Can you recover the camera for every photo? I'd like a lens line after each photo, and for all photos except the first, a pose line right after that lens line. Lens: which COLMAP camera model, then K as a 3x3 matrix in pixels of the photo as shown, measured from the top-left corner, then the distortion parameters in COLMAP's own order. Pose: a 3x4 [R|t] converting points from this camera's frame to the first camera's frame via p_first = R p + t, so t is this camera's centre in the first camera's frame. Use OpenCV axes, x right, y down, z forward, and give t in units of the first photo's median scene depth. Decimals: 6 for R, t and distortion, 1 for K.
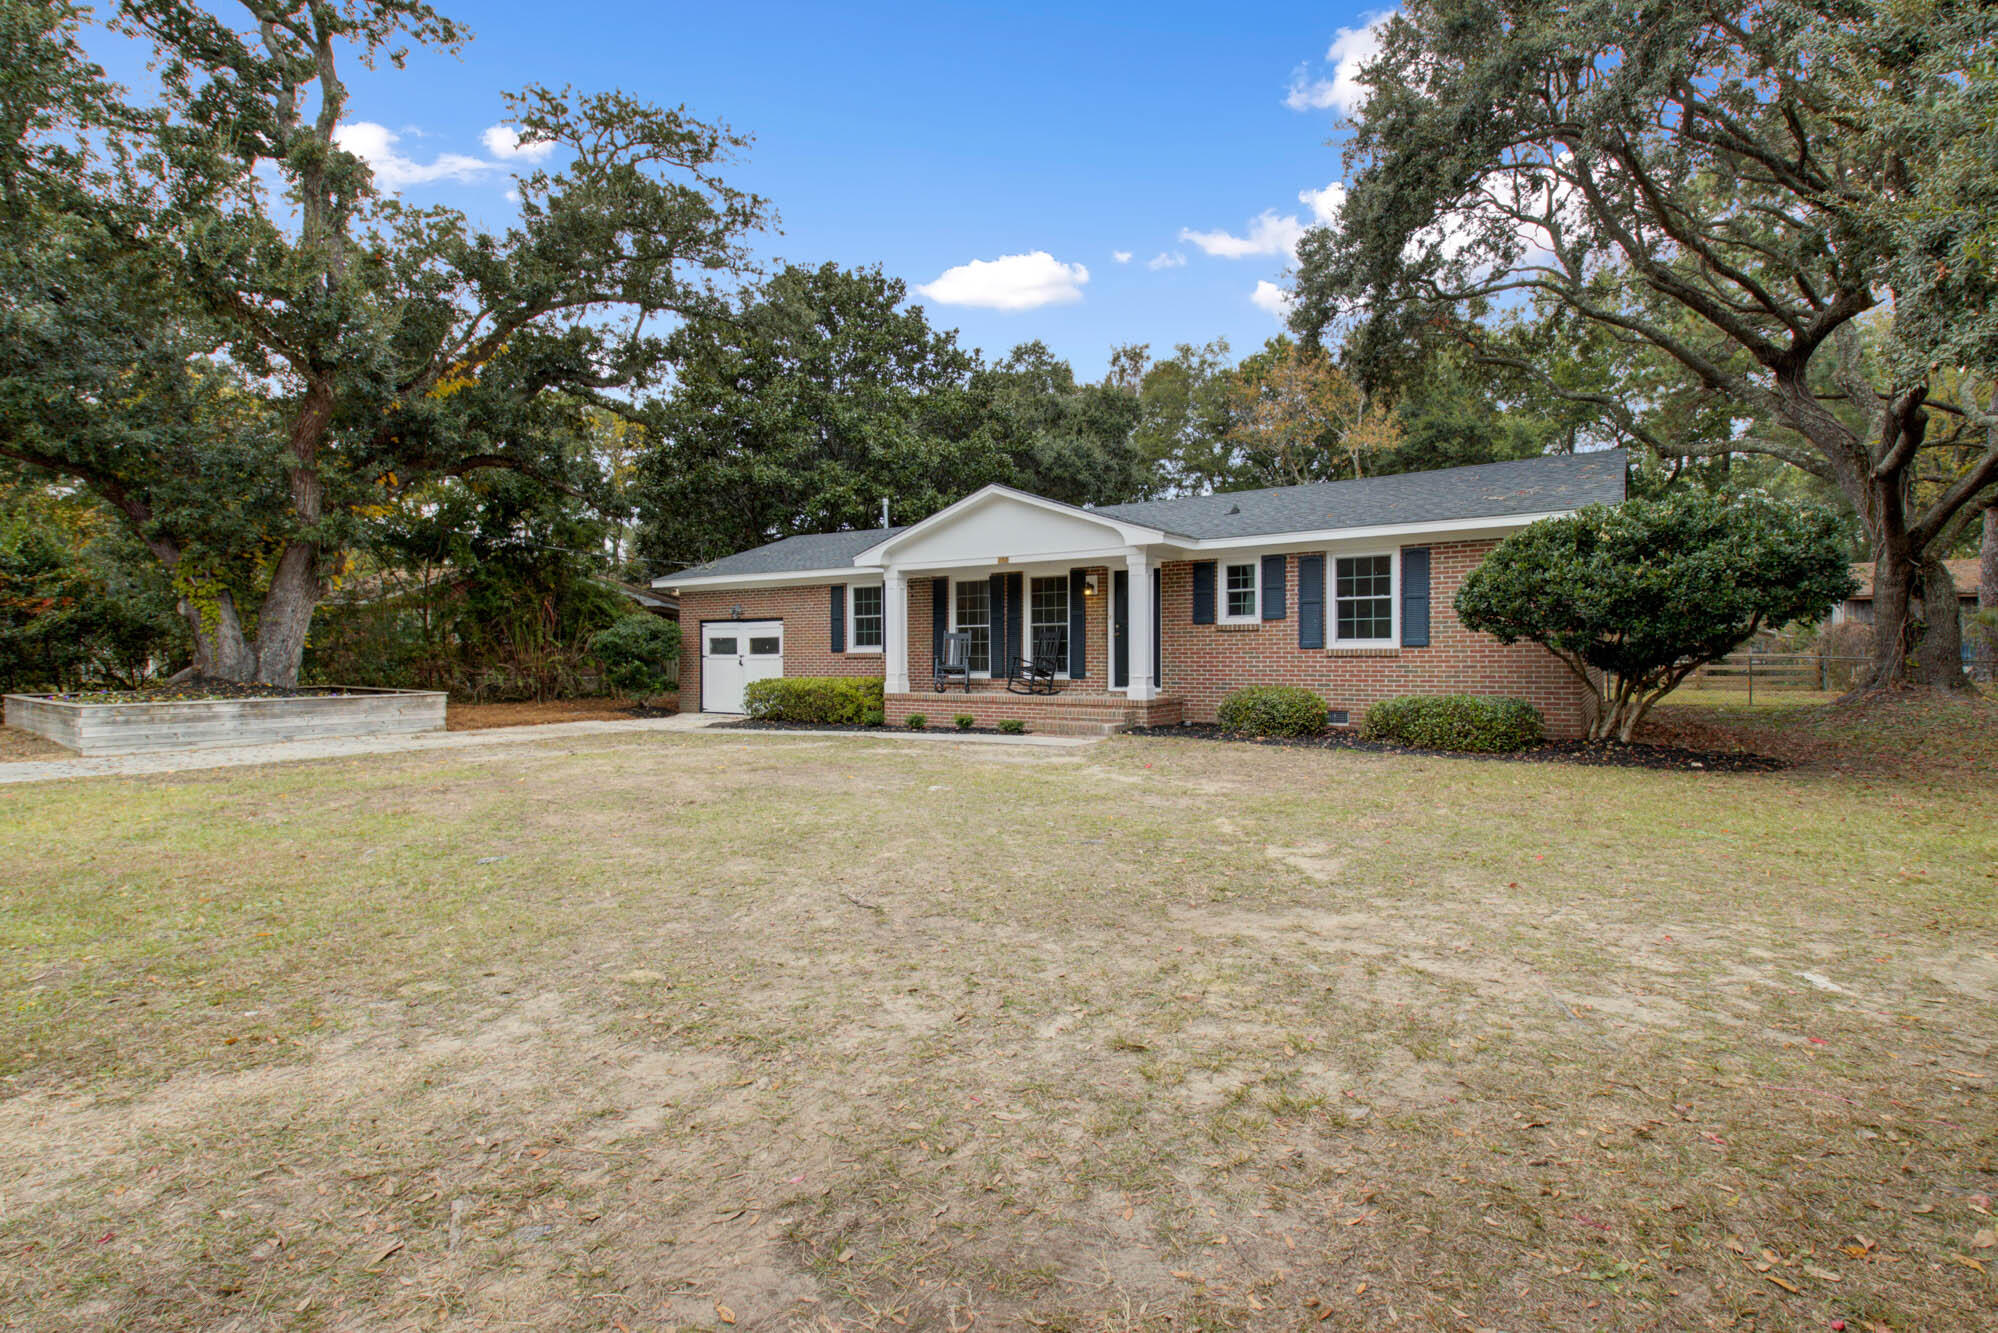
lens RADIAL K [[937.7, 0, 988.2], [0, 937.7, 671.1], [0, 0, 1]] dist [0.023235, -0.010538]
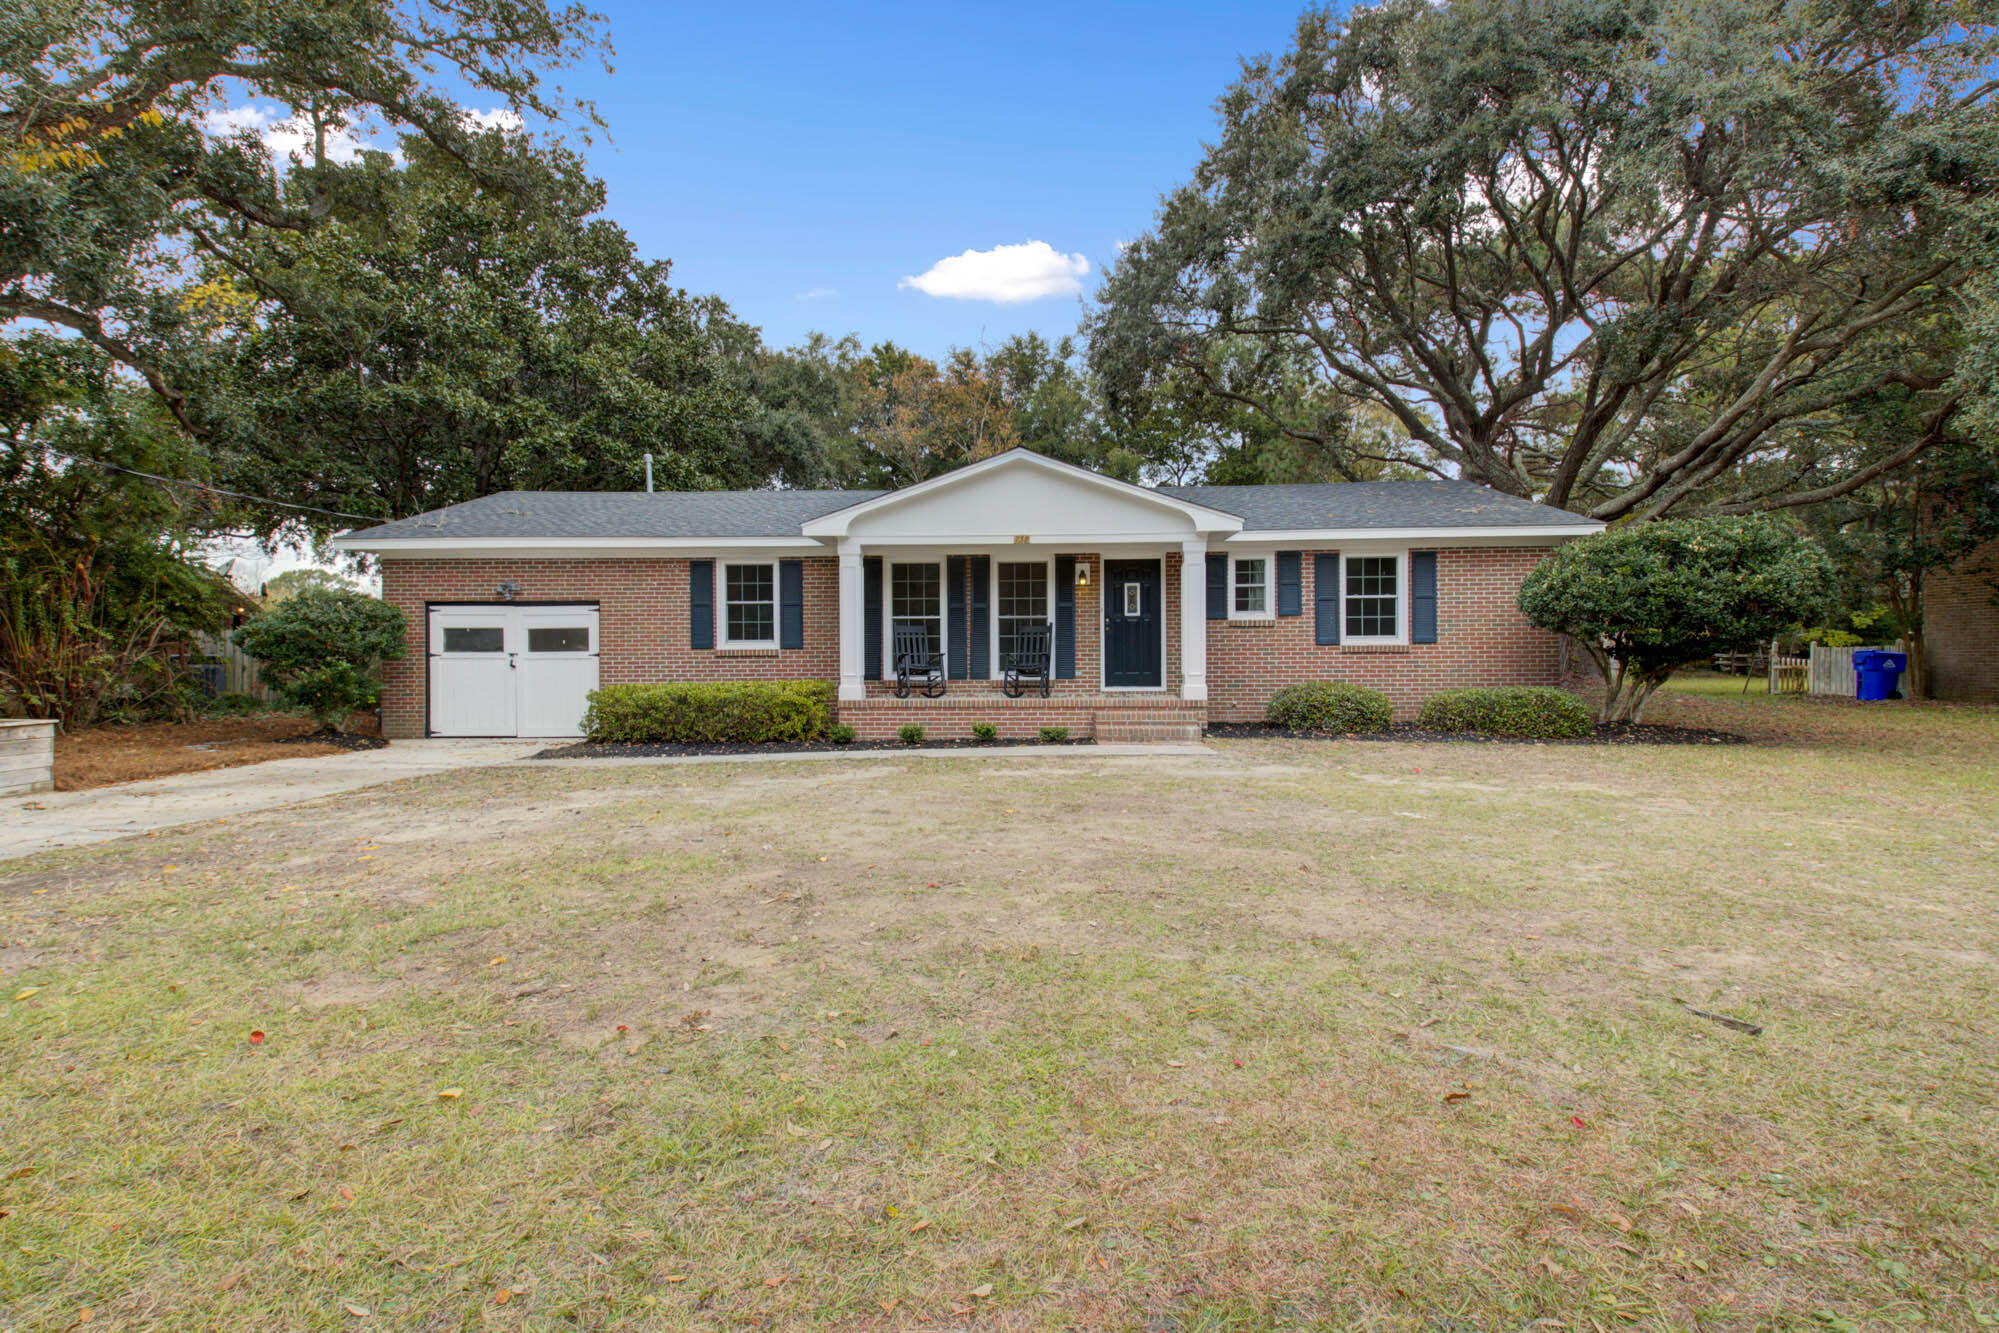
lens RADIAL K [[938.1, 0, 997.4], [0, 938.1, 666.4], [0, 0, 1]] dist [0.023235, -0.010538]
pose [[0.851654, -0.006261, 0.524068, -0.409653], [0.010414, 0.999933, -0.004977, 0.000426], [-0.524002, 0.009696, 0.851662, 0.266671]]
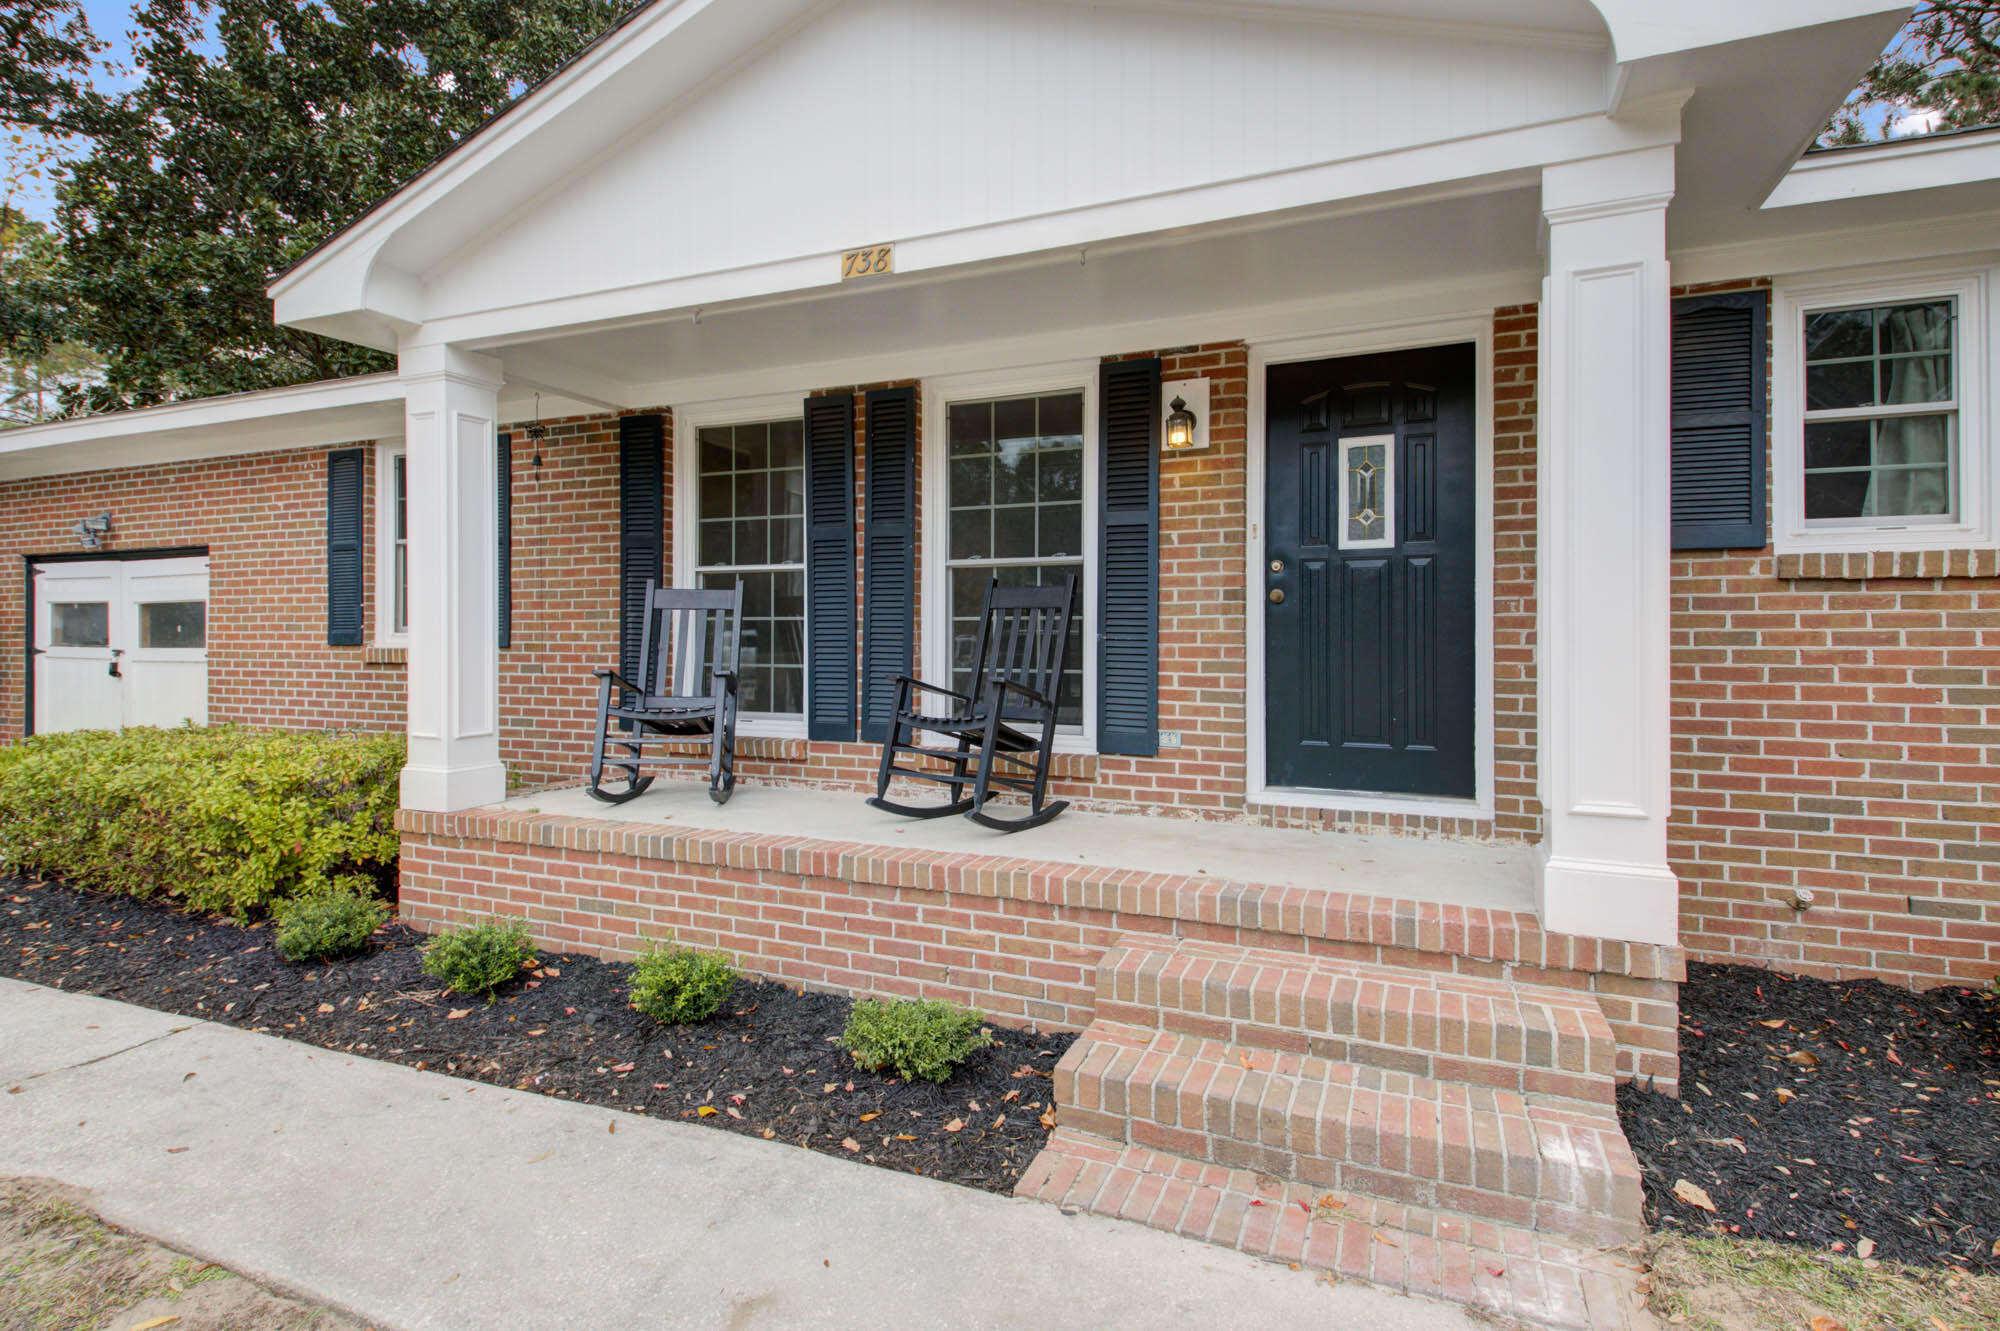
lens RADIAL K [[997.8, 0, 988.3], [0, 997.8, 645.8], [0, 0, 1]] dist [0.009378, -0.002947]
pose [[0.982449, 0.002223, 0.186517, 0.000009], [-0.001631, 0.999993, -0.003331, -0.022091], [-0.186523, 0.002968, 0.982446, 0.692830]]
